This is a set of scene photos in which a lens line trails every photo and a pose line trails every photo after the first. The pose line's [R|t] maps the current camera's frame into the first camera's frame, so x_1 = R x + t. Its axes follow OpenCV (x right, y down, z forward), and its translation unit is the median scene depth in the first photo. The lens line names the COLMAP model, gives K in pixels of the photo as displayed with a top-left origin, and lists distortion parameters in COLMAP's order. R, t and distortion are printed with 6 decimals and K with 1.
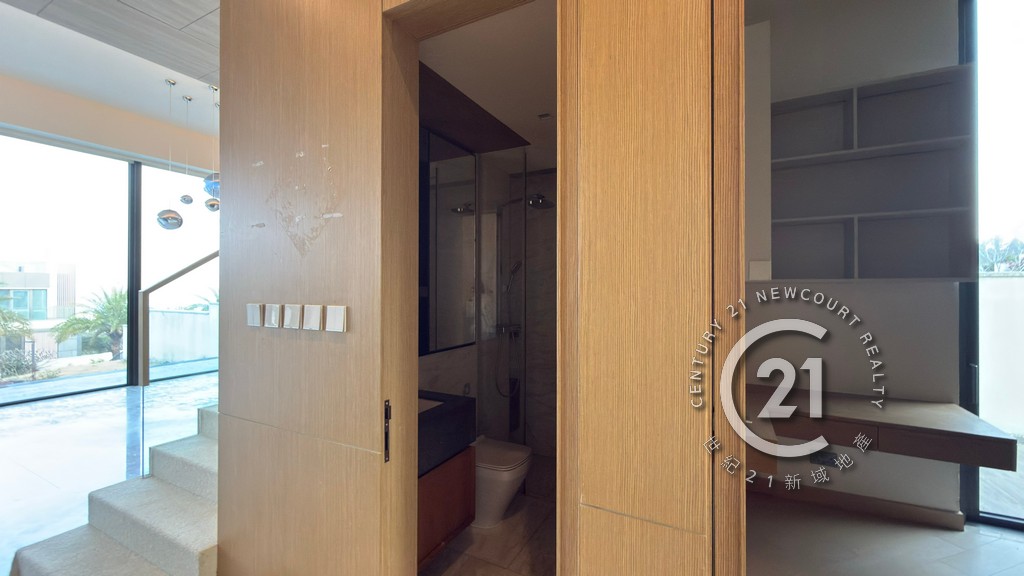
lens RADIAL K [[408.3, 0, 513.0], [0, 408.3, 286.7], [0, 0, 1]] dist [-0.000323, 0.000323]
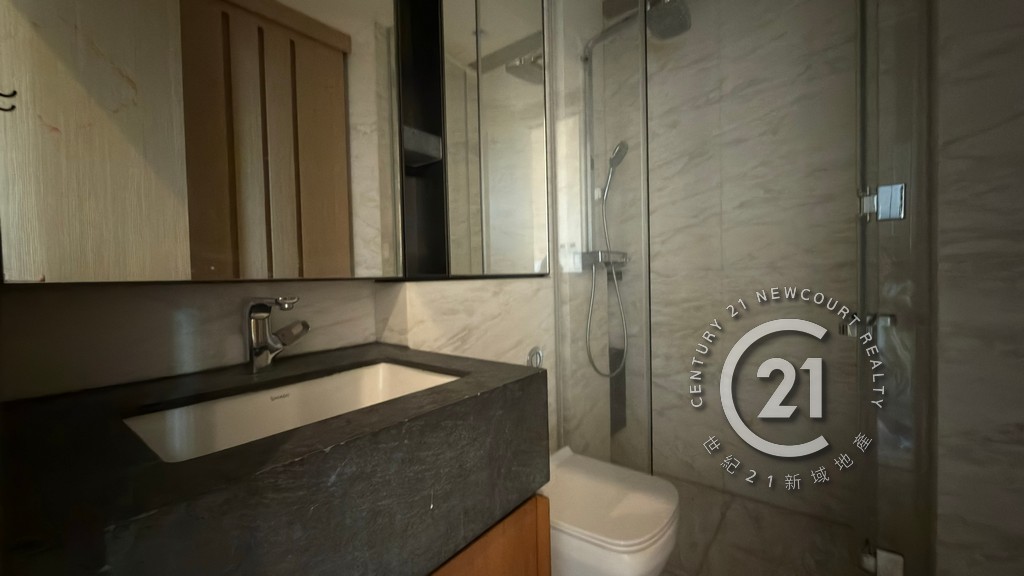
lens RADIAL K [[408.3, 0, 513.0], [0, 408.3, 286.7], [0, 0, 1]] dist [-0.000323, 0.000323]
pose [[0.982445, -0.015391, -0.185918, -0.035934], [0.021052, 0.999372, 0.028514, 0.125049], [0.185362, -0.031928, 0.982151, 0.425380]]
